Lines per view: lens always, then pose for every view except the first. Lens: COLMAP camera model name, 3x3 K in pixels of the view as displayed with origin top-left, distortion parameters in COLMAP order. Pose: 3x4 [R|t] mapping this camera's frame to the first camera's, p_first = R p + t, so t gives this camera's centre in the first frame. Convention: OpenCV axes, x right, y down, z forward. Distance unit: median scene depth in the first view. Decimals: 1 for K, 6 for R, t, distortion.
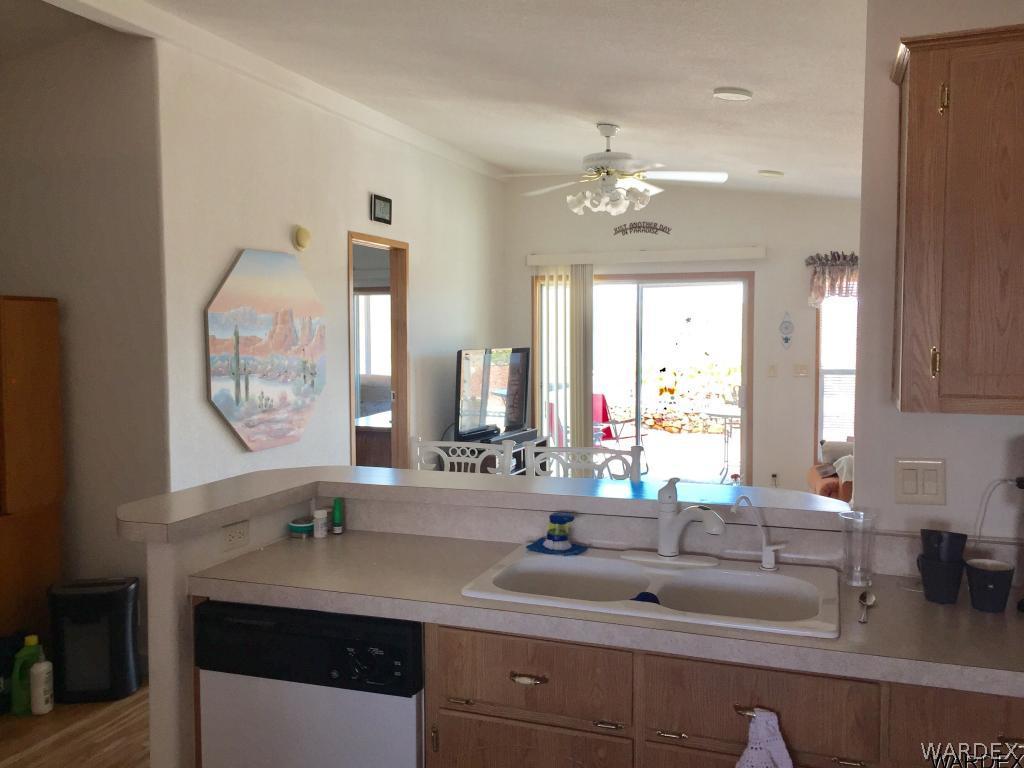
lens RADIAL K [[883.5, 0, 518.9], [0, 883.5, 386.7], [0, 0, 1]] dist [0.068404, -0.088550]
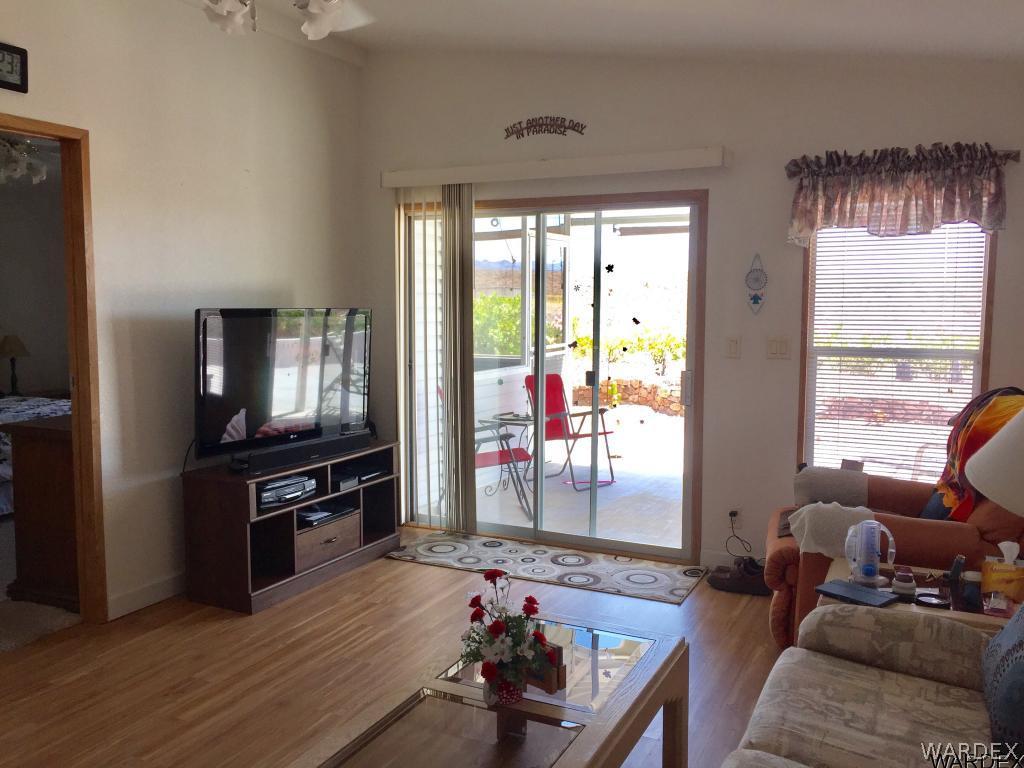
lens RADIAL K [[883.5, 0, 517.6], [0, 883.5, 387.8], [0, 0, 1]] dist [0.068404, -0.088550]
pose [[0.993079, 0.018350, -0.116007, 0.210637], [-0.014530, 0.999327, 0.033683, -0.009087], [0.116547, -0.031764, 0.992677, 0.363023]]
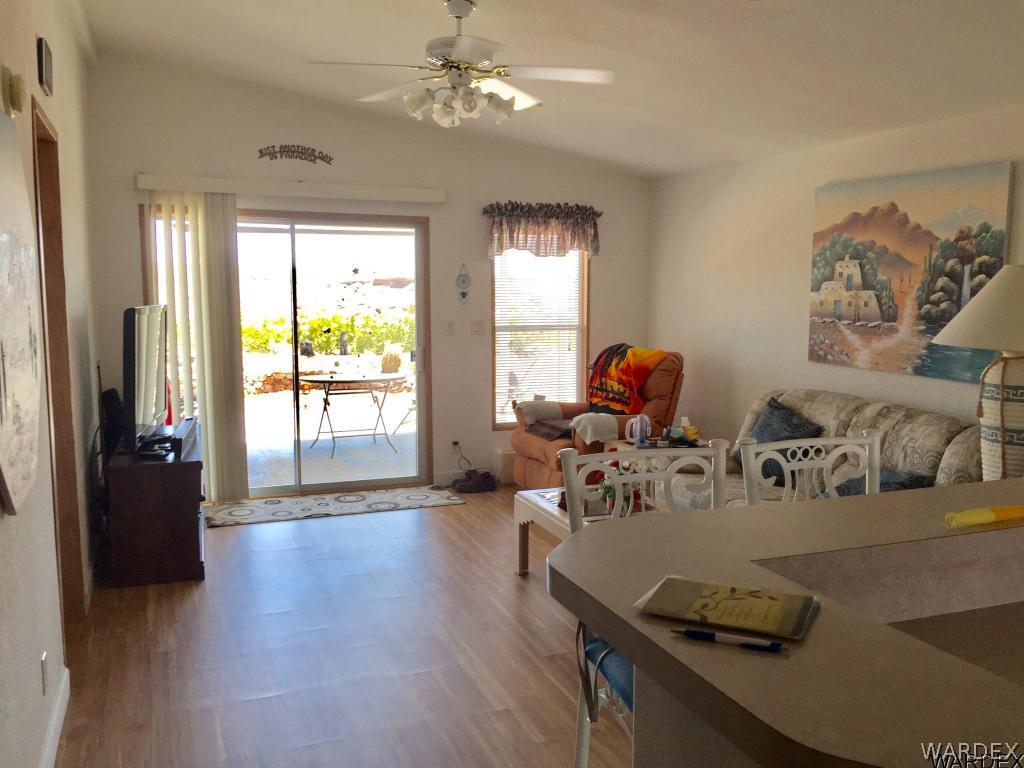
lens RADIAL K [[883.5, 0, 514.9], [0, 883.5, 390.4], [0, 0, 1]] dist [0.068404, -0.088550]
pose [[0.749131, -0.067852, 0.658938, -0.270987], [0.037322, 0.997483, 0.060283, -0.007419], [-0.661370, -0.020567, 0.749778, 0.280189]]
